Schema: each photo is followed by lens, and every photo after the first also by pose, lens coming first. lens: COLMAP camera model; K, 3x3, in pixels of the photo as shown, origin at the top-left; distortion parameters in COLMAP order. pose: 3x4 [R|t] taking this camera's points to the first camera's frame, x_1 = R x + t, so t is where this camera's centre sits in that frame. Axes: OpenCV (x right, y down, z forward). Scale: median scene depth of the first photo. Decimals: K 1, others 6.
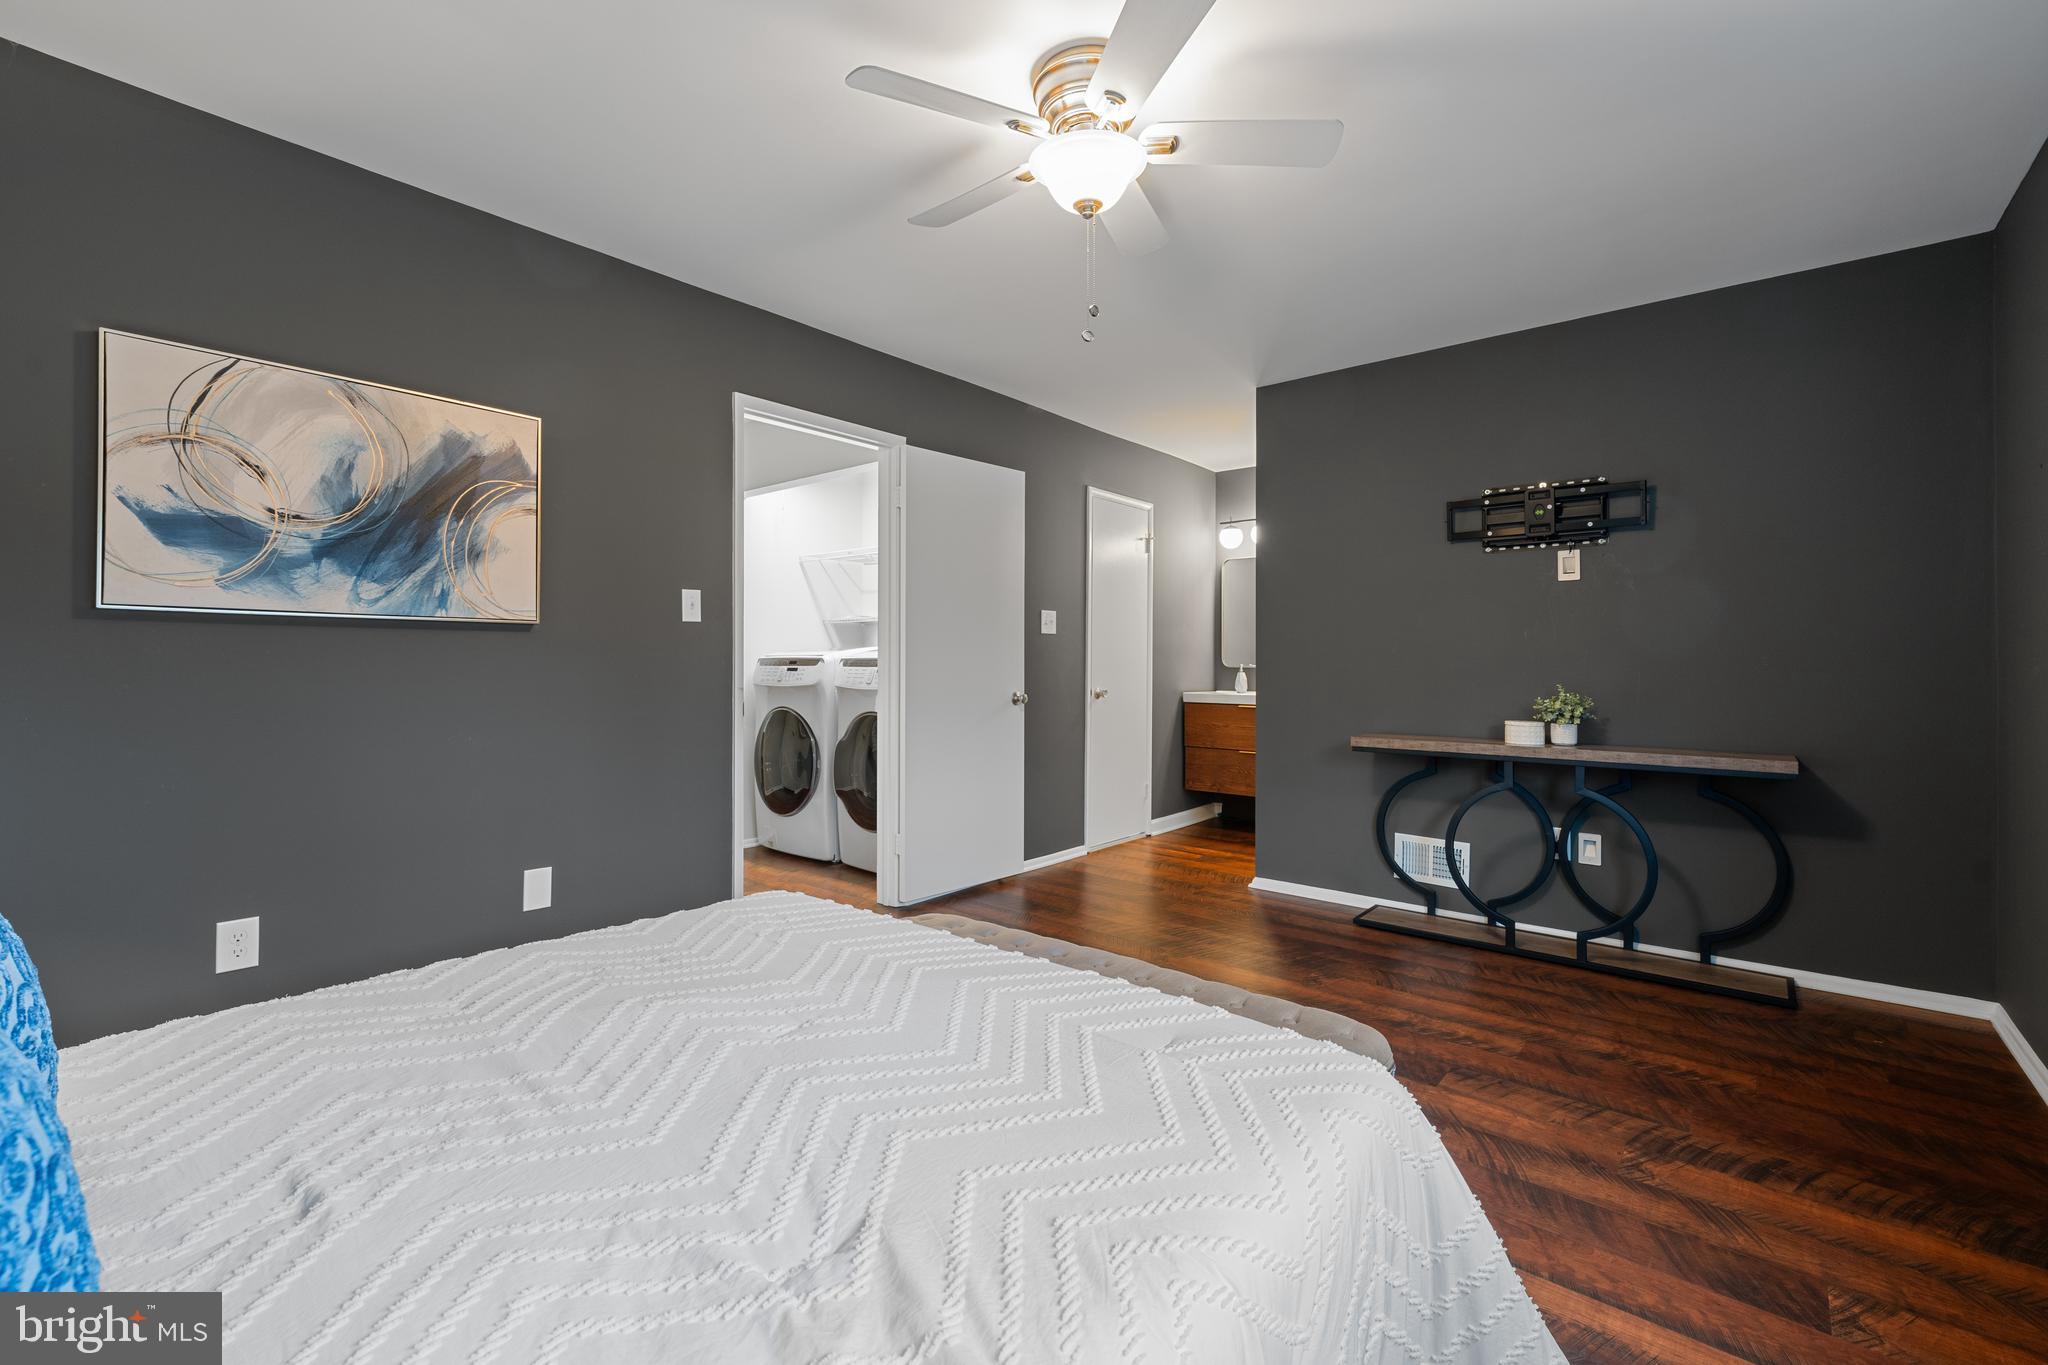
lens RADIAL K [[866.5, 0, 1017.1], [0, 866.5, 663.2], [0, 0, 1]] dist [-0.000894, -0.000931]
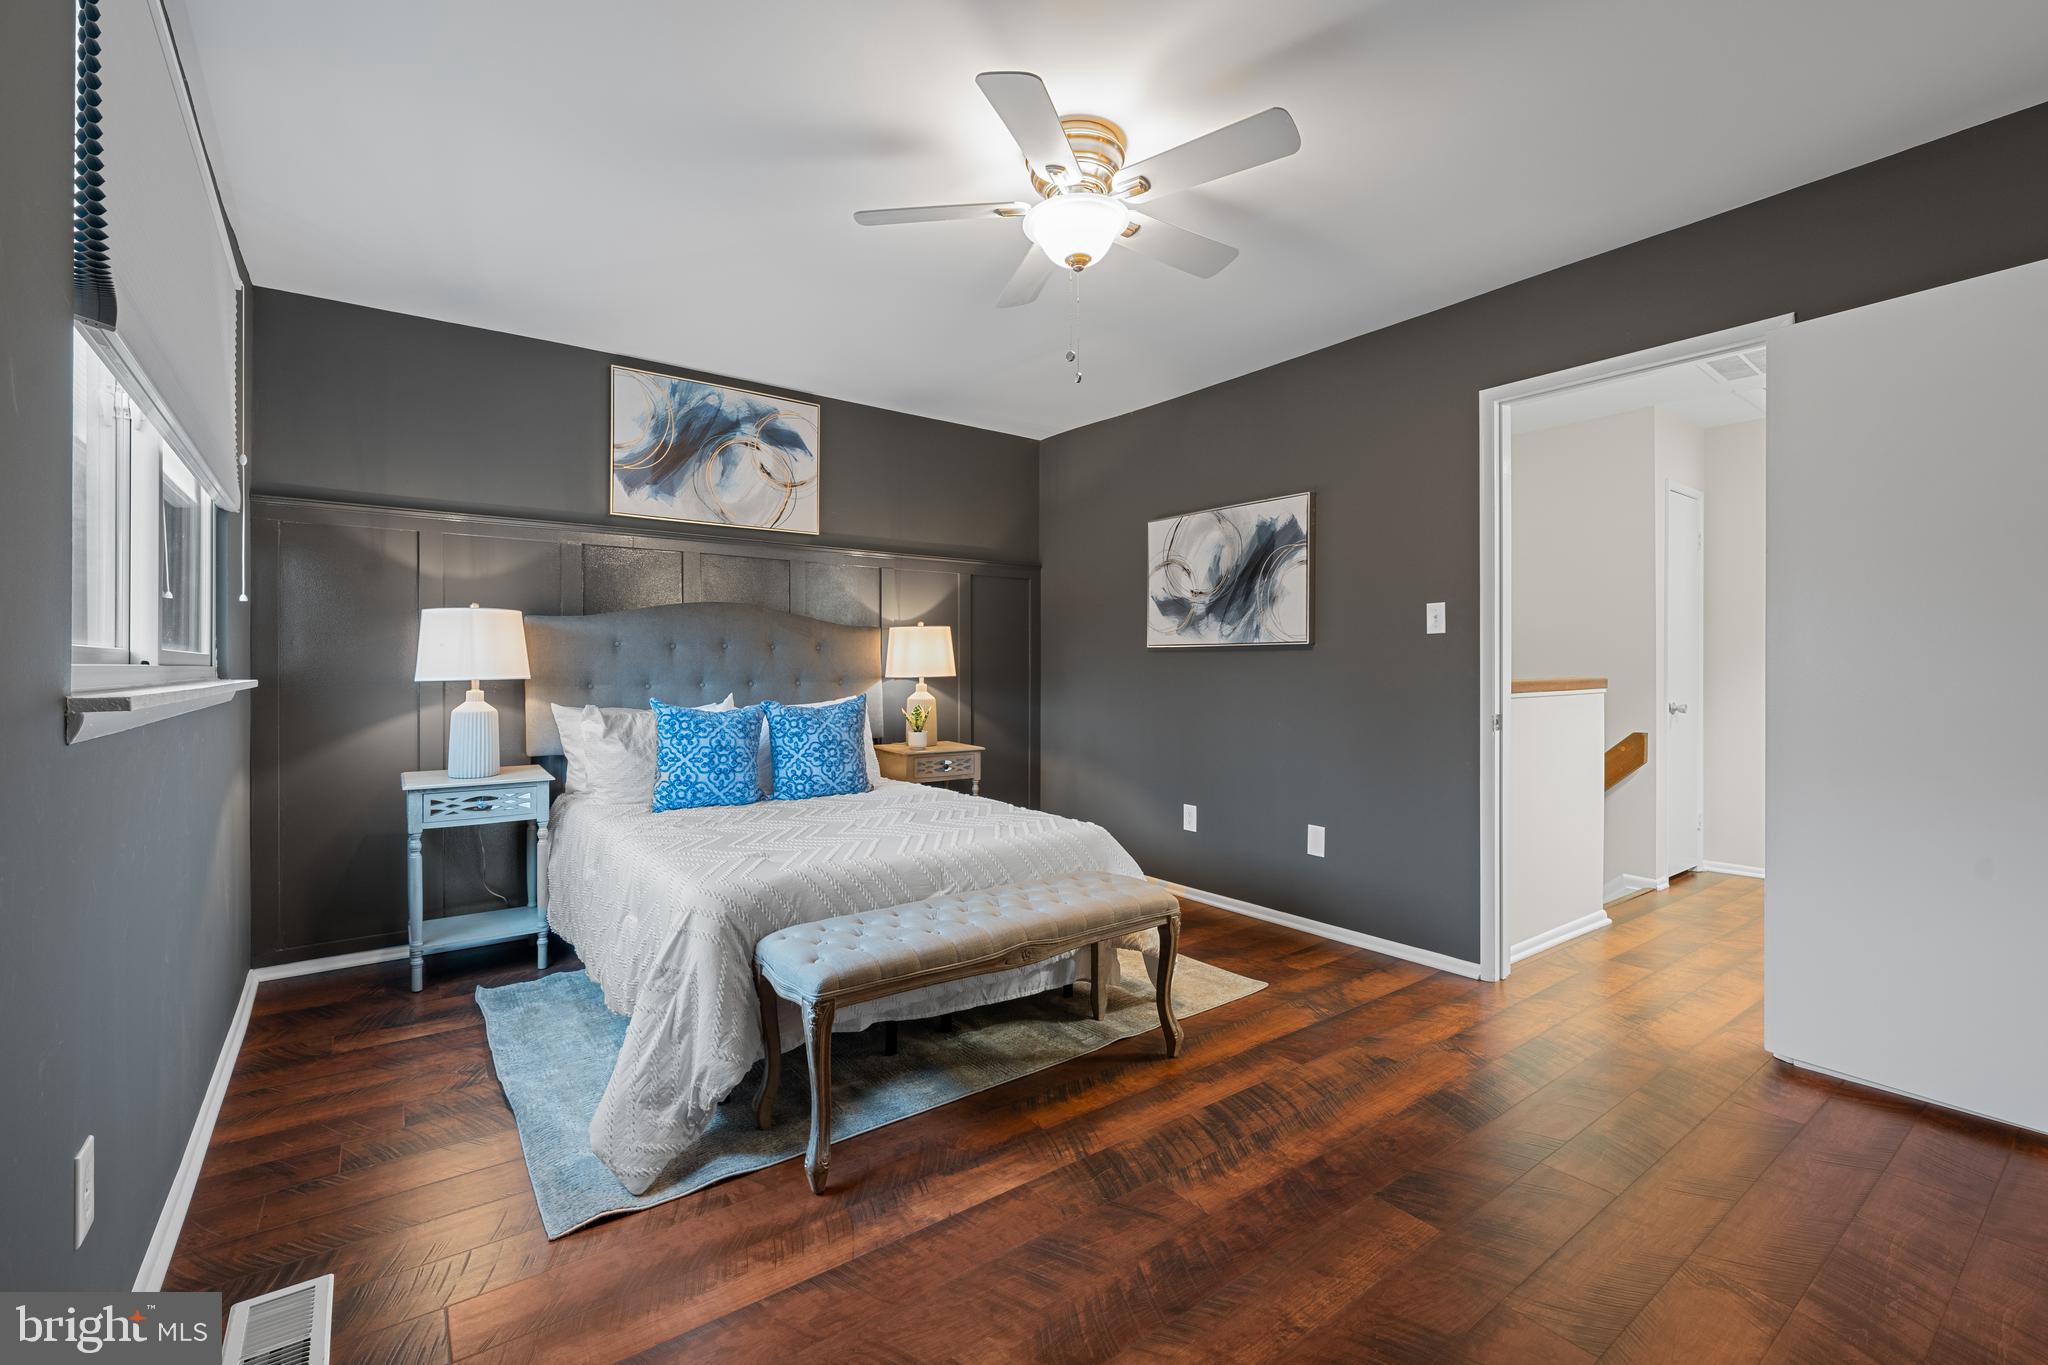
lens RADIAL K [[866.5, 0, 1030.7], [0, 866.5, 675.1], [0, 0, 1]] dist [-0.000894, -0.000931]
pose [[-0.213740, 0.004659, -0.976879, 1.000621], [-0.002102, 0.999984, 0.005229, -0.003271], [0.976888, 0.003171, -0.213727, 1.003300]]
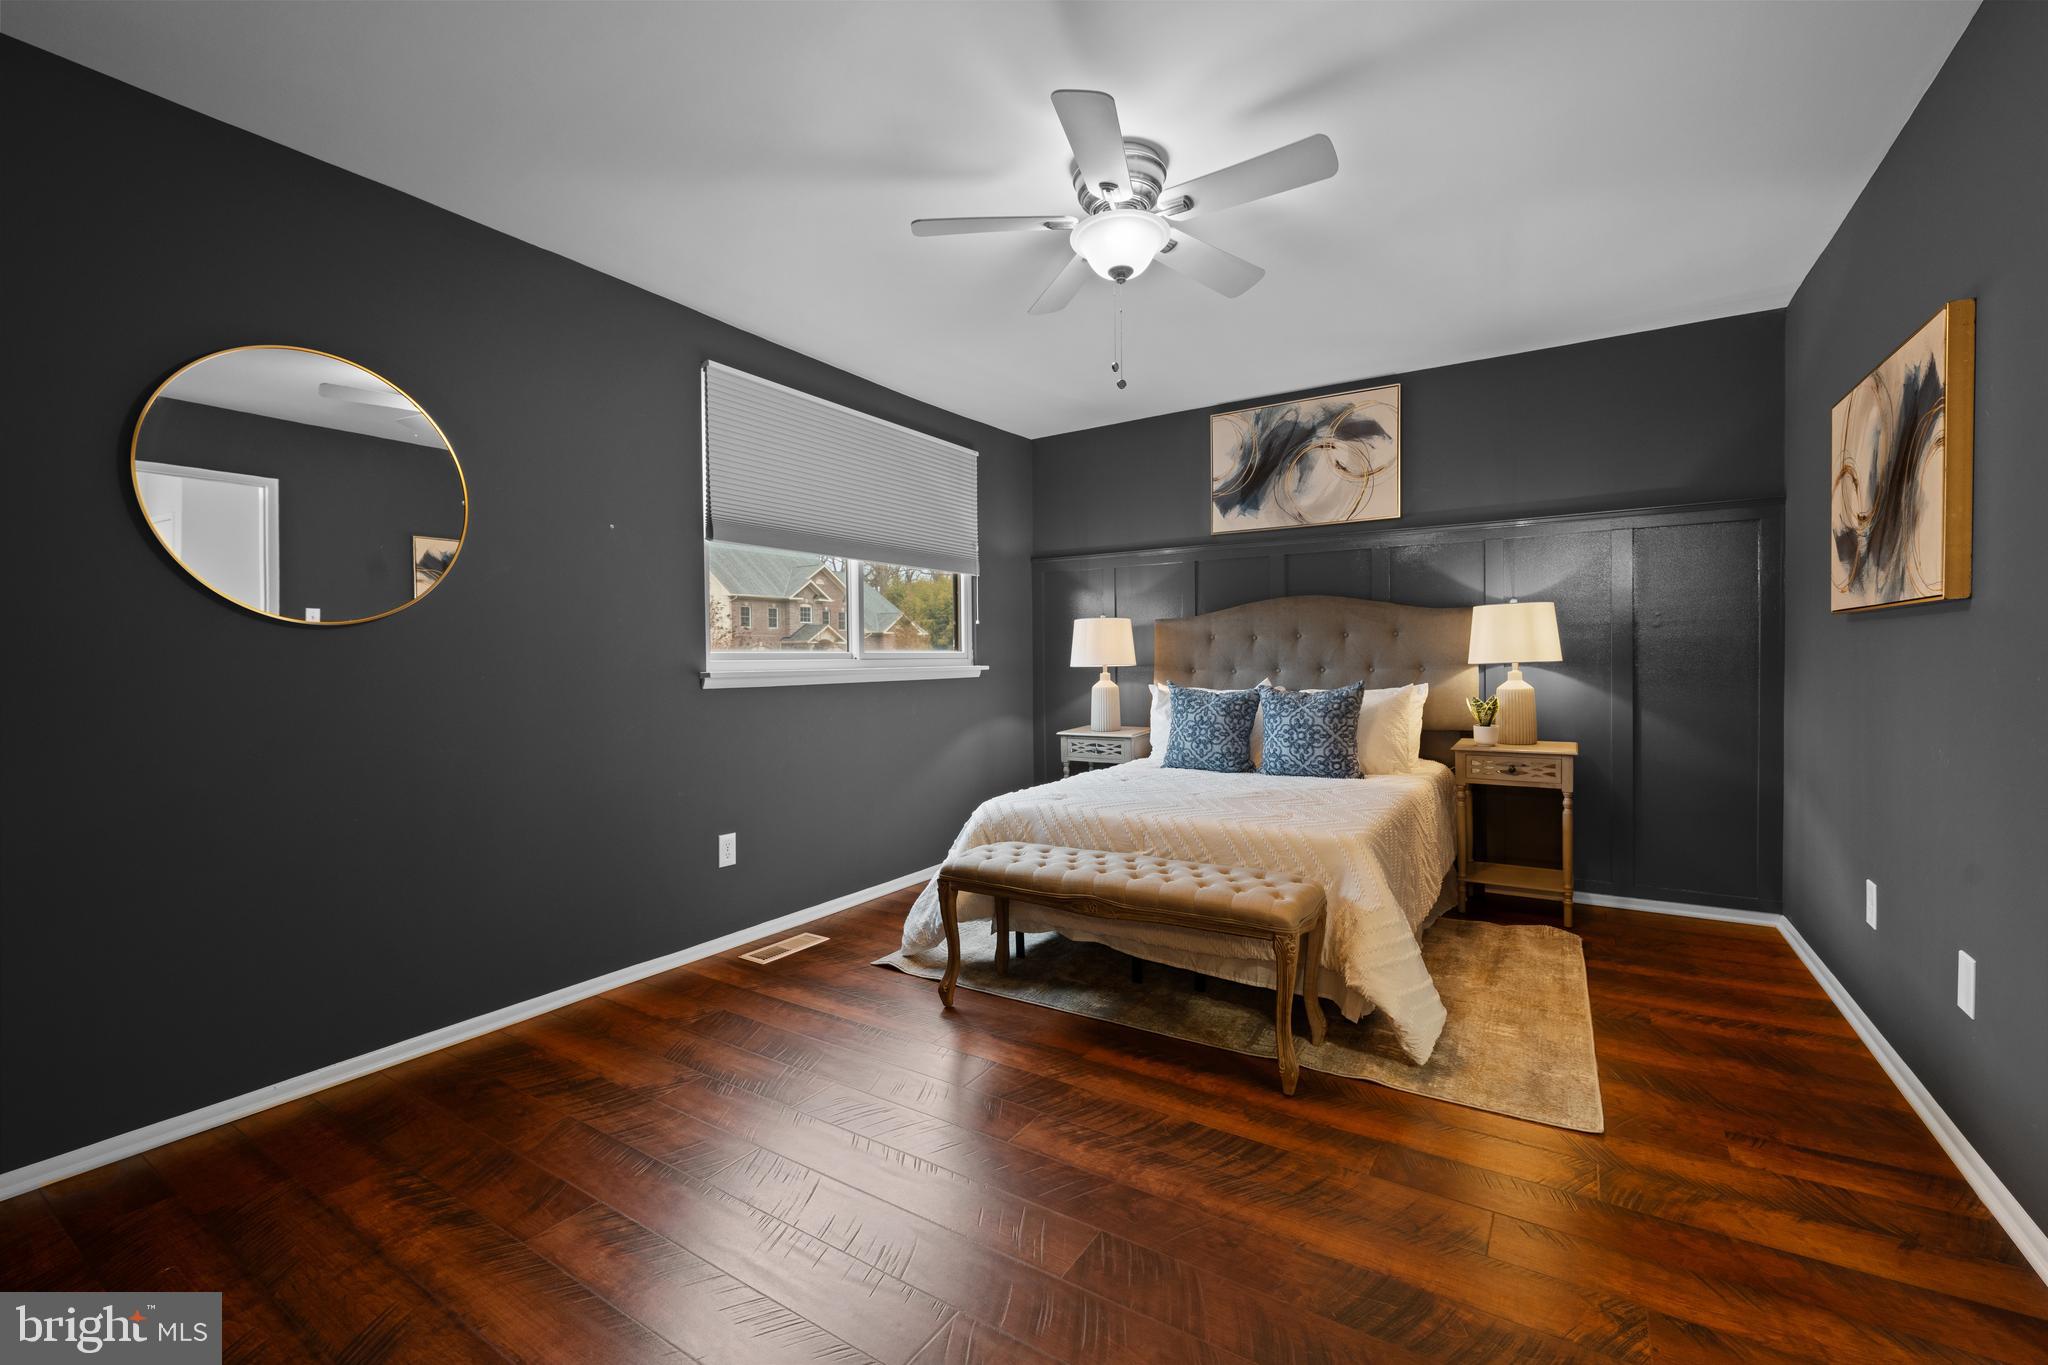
lens RADIAL K [[866.5, 0, 1031.6], [0, 866.5, 682.4], [0, 0, 1]] dist [-0.000894, -0.000931]
pose [[-0.989163, 0.012724, -0.146271, 0.323651], [0.008971, 0.999614, 0.026284, -0.003331], [0.146549, 0.024687, -0.988895, 1.835330]]
